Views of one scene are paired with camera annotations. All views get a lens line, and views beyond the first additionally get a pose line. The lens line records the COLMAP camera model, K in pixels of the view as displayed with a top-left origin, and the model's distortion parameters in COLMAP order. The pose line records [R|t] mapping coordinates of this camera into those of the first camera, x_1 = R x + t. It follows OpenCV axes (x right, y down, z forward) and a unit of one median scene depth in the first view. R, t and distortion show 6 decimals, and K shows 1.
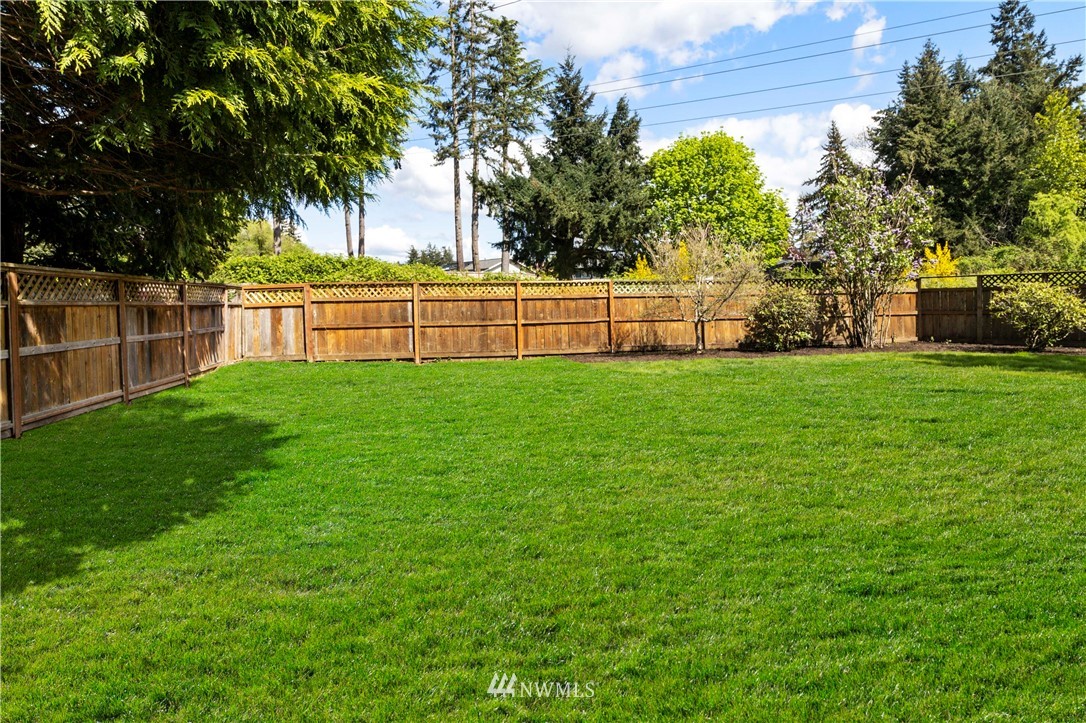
lens RADIAL K [[688.1, 0, 544.7], [0, 688.1, 337.0], [0, 0, 1]] dist [-0.027455, 0.000946]
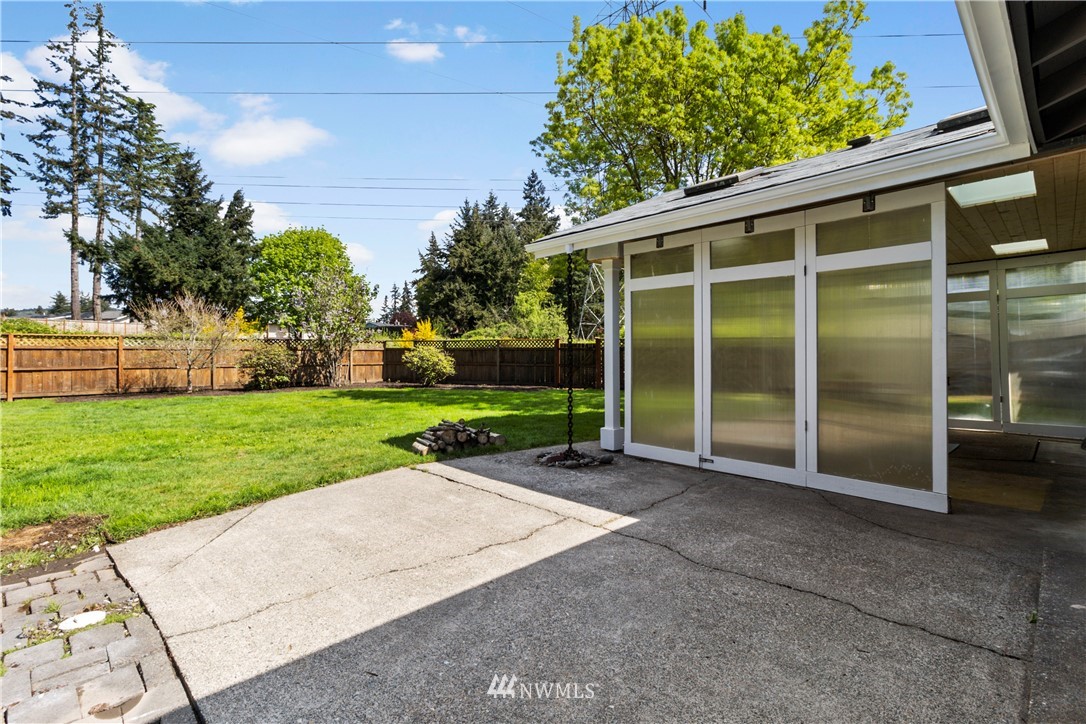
lens RADIAL K [[502.9, 0, 542.7], [0, 502.9, 347.8], [0, 0, 1]] dist [-0.000838, 0.000200]
pose [[0.838118, 0.024618, 0.544934, 0.084838], [0.008652, 0.998255, -0.058405, -0.000104], [-0.545421, 0.053665, 0.836443, -0.063225]]
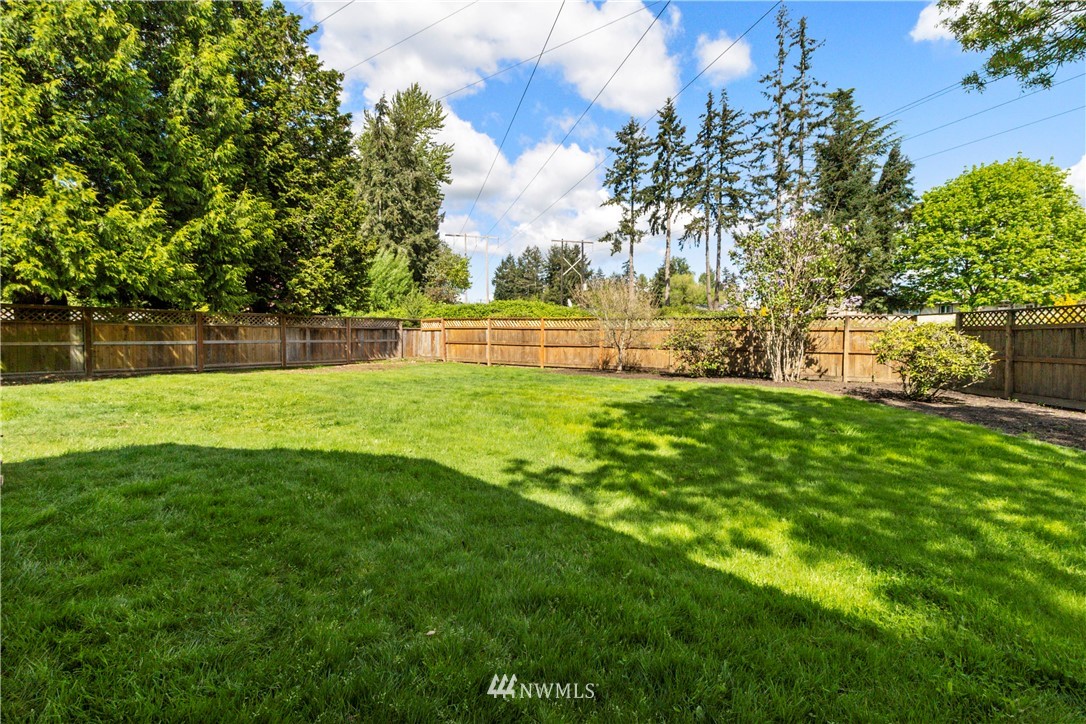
lens RADIAL K [[501.0, 0, 540.0], [0, 501.0, 353.3], [0, 0, 1]] dist [-0.000536, 0.000384]
pose [[0.739338, 0.053009, -0.671244, 0.242212], [-0.056598, 0.998261, 0.016495, -0.006701], [0.670951, 0.025795, 0.741053, 0.057900]]
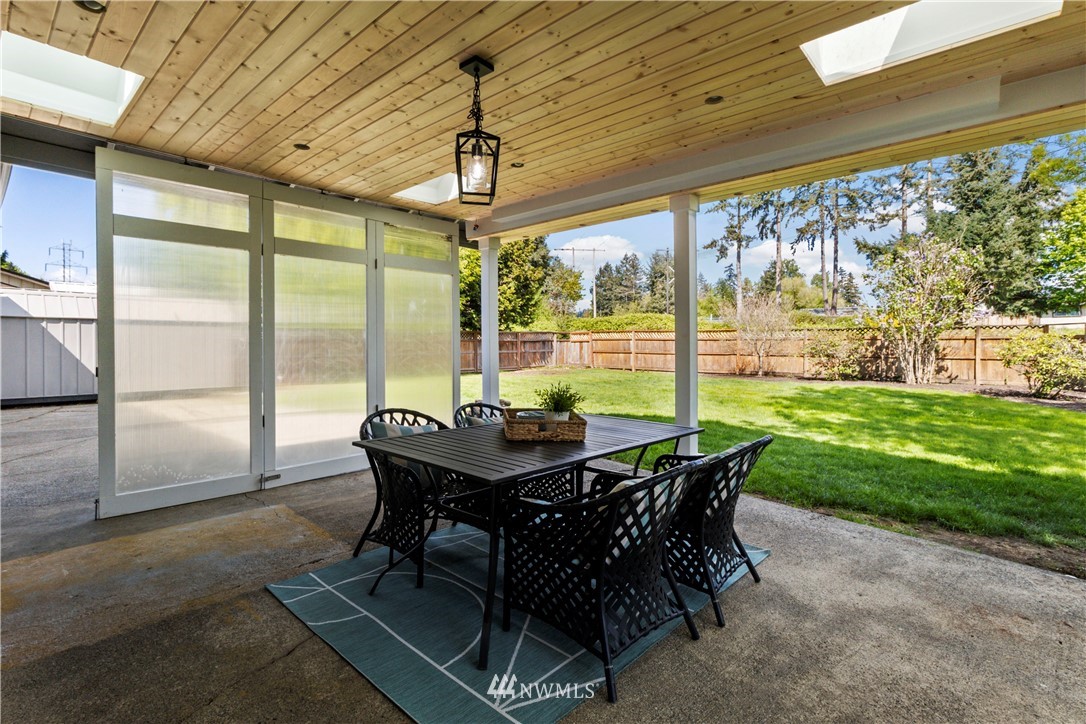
lens RADIAL K [[502.9, 0, 542.7], [0, 502.9, 347.8], [0, 0, 1]] dist [-0.000838, 0.000200]
pose [[0.605963, 0.029471, -0.794947, 0.265583], [-0.048695, 0.998814, -0.000090, -0.005632], [0.794001, 0.038765, 0.606679, -0.027204]]
